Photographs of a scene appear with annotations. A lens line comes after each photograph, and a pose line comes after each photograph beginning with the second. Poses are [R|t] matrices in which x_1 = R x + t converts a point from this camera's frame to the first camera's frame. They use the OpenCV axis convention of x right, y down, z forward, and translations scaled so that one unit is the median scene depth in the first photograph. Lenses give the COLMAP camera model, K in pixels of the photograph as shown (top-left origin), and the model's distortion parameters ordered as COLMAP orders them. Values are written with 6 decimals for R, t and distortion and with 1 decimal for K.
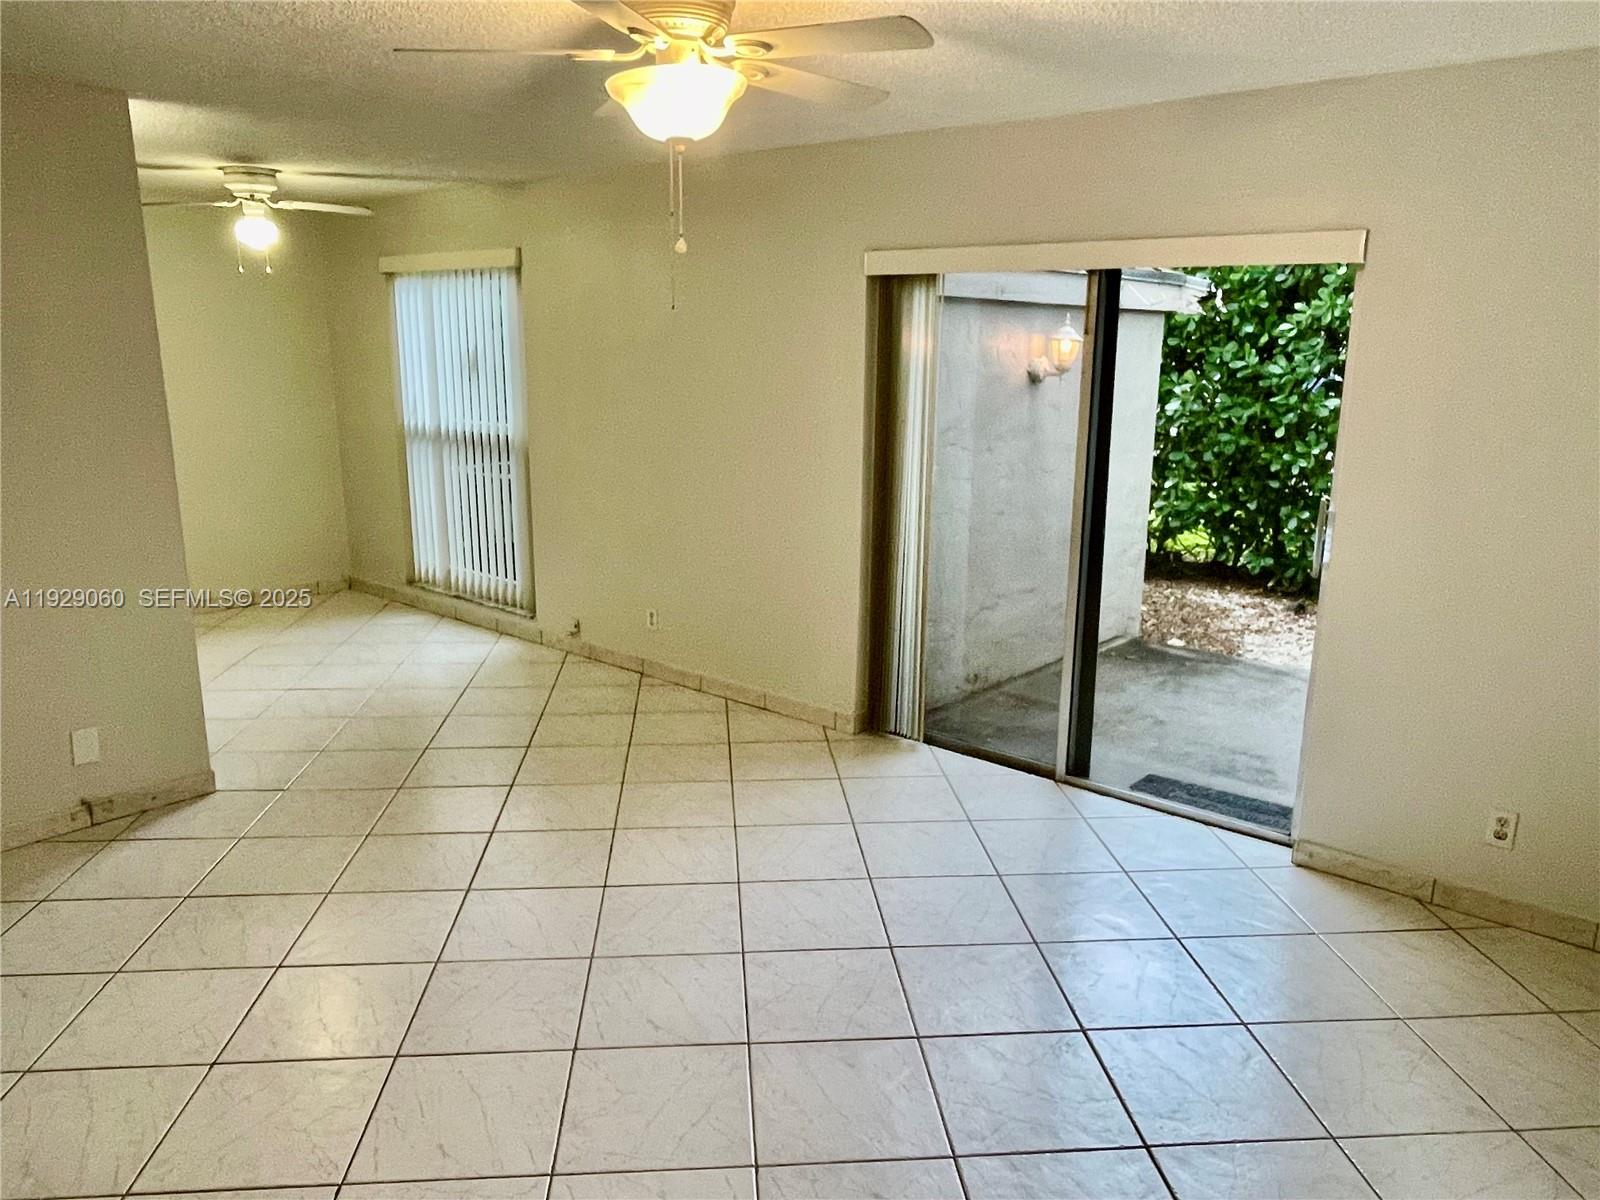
lens RADIAL K [[1138.5, 0, 793.8], [0, 1138.5, 588.3], [0, 0, 1]] dist [0.000434, -0.001883]
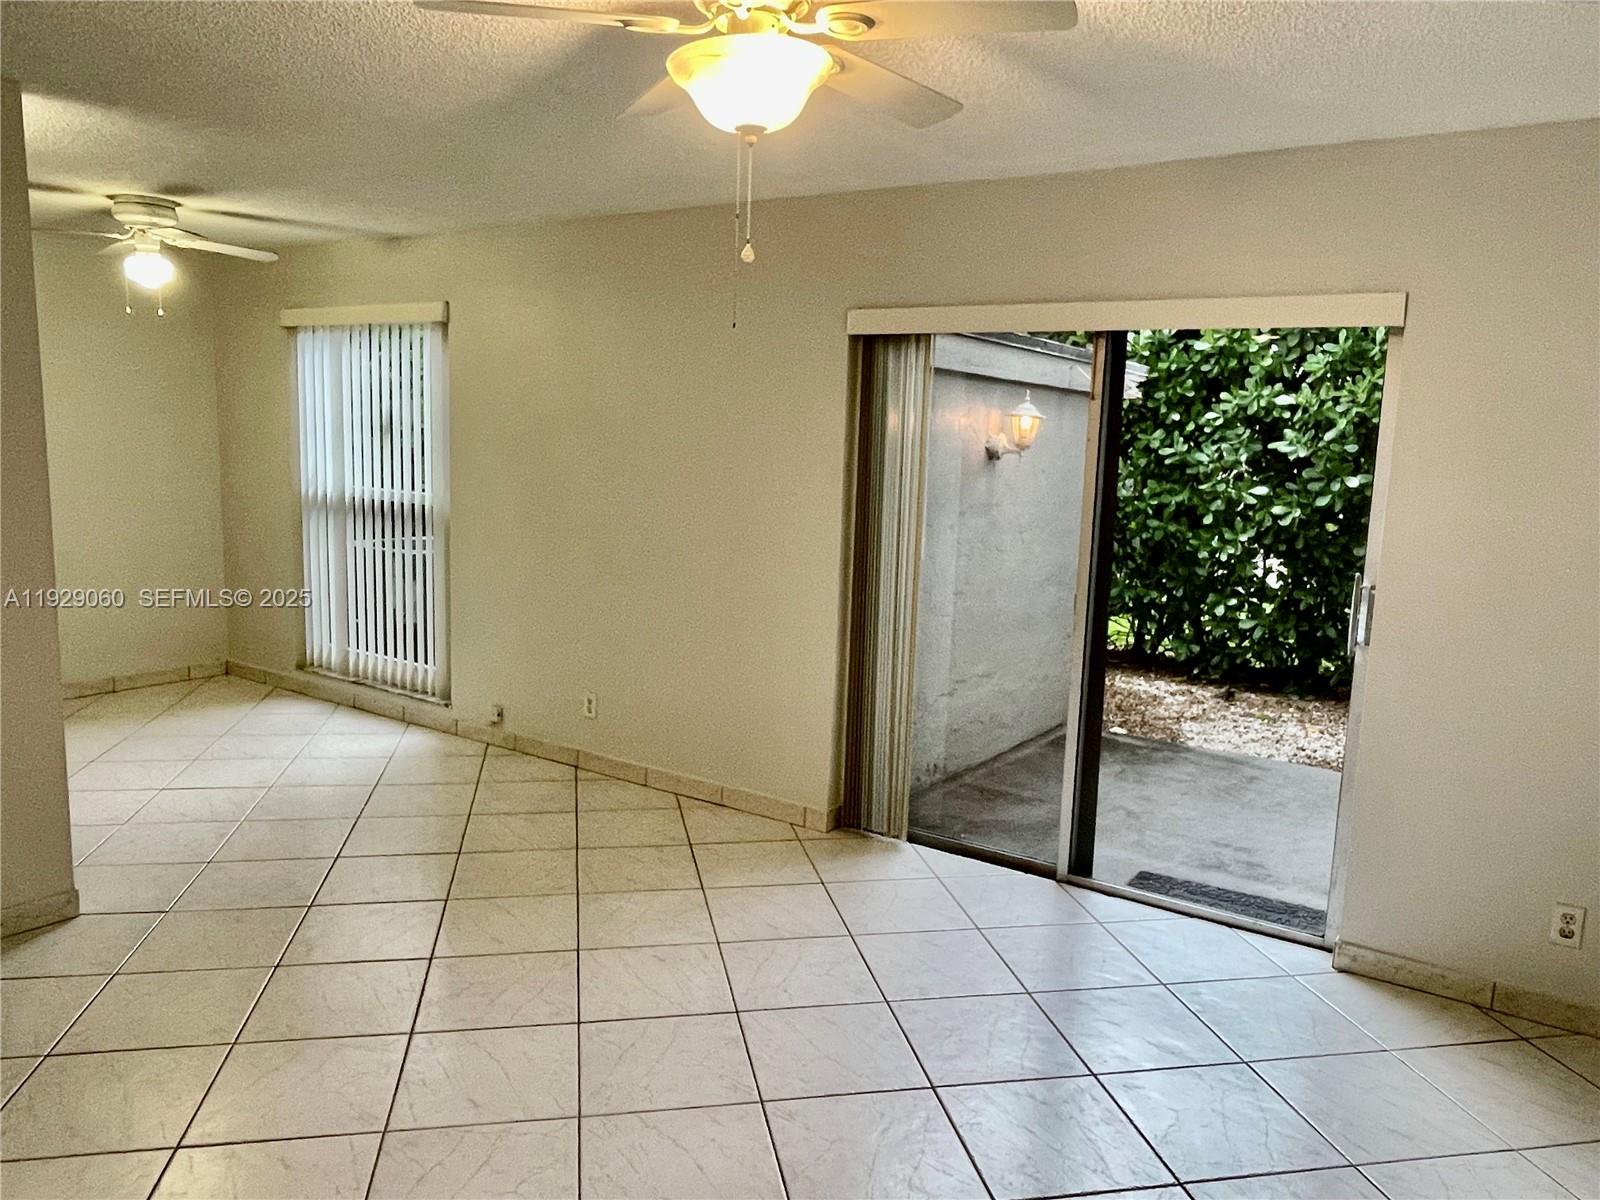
lens RADIAL K [[1134.4, 0, 799.1], [0, 1134.4, 584.1], [0, 0, 1]] dist [0.001176, -0.005741]
pose [[0.992664, 0.010851, 0.120421, -0.066307], [-0.000645, 0.996425, -0.084477, 0.006206], [-0.120907, 0.083780, 0.989122, 0.076174]]
